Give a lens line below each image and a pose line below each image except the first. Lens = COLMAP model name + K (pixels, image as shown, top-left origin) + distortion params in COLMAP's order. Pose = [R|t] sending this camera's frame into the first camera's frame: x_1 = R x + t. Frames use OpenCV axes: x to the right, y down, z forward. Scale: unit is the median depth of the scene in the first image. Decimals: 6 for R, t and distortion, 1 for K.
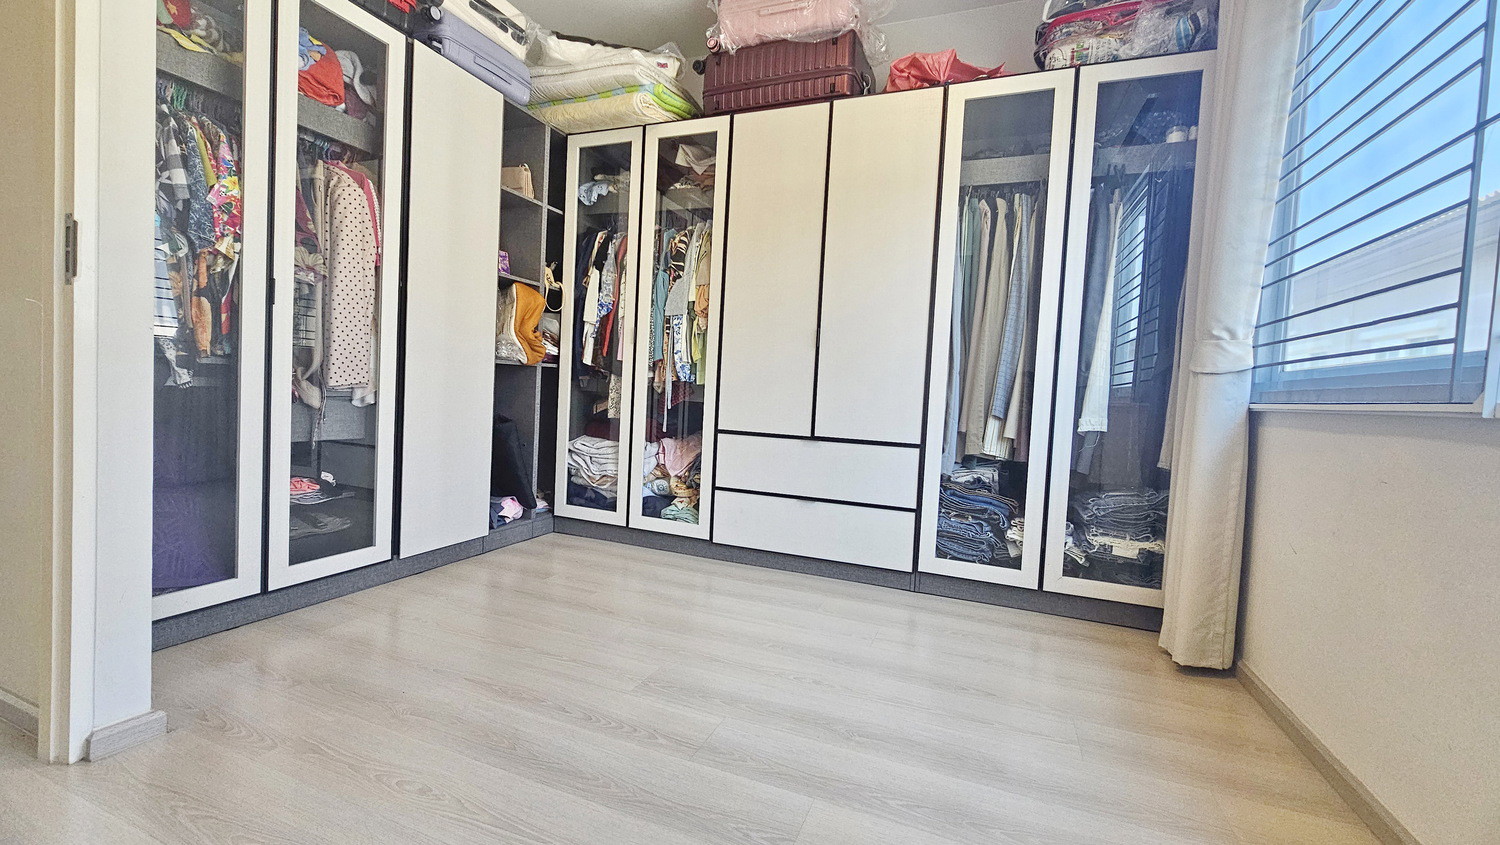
lens RADIAL K [[610.7, 0, 746.8], [0, 610.7, 413.1], [0, 0, 1]] dist [-0.000741, 0.000733]
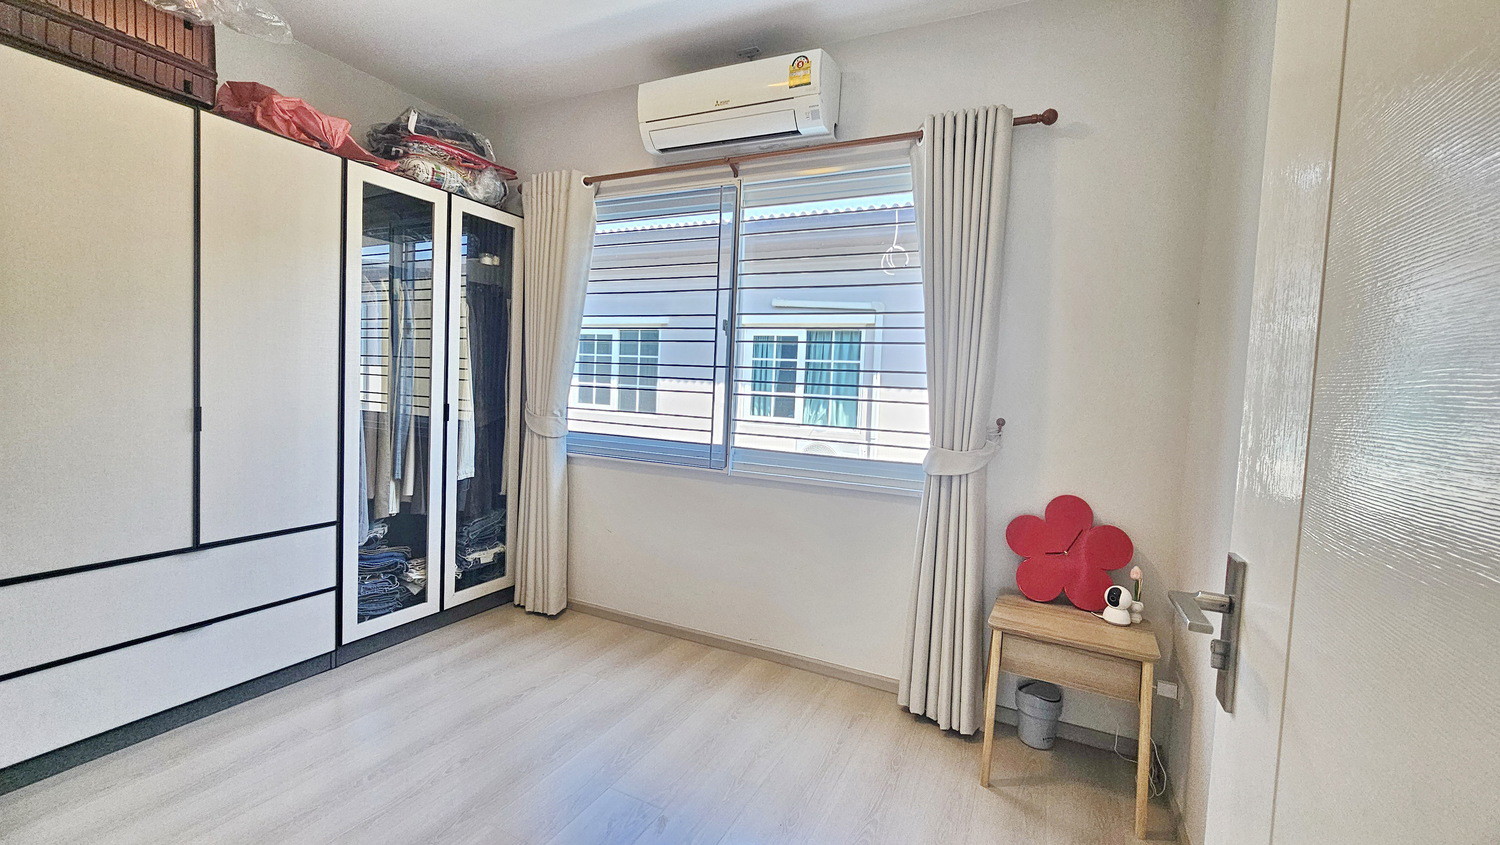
lens RADIAL K [[609.8, 0, 750.1], [0, 609.8, 414.3], [0, 0, 1]] dist [0.000251, 0.000881]
pose [[0.083667, -0.096133, 0.991846, -0.662653], [-0.004071, 0.995295, 0.096810, -0.232626], [-0.996485, -0.012138, 0.082881, 0.271531]]
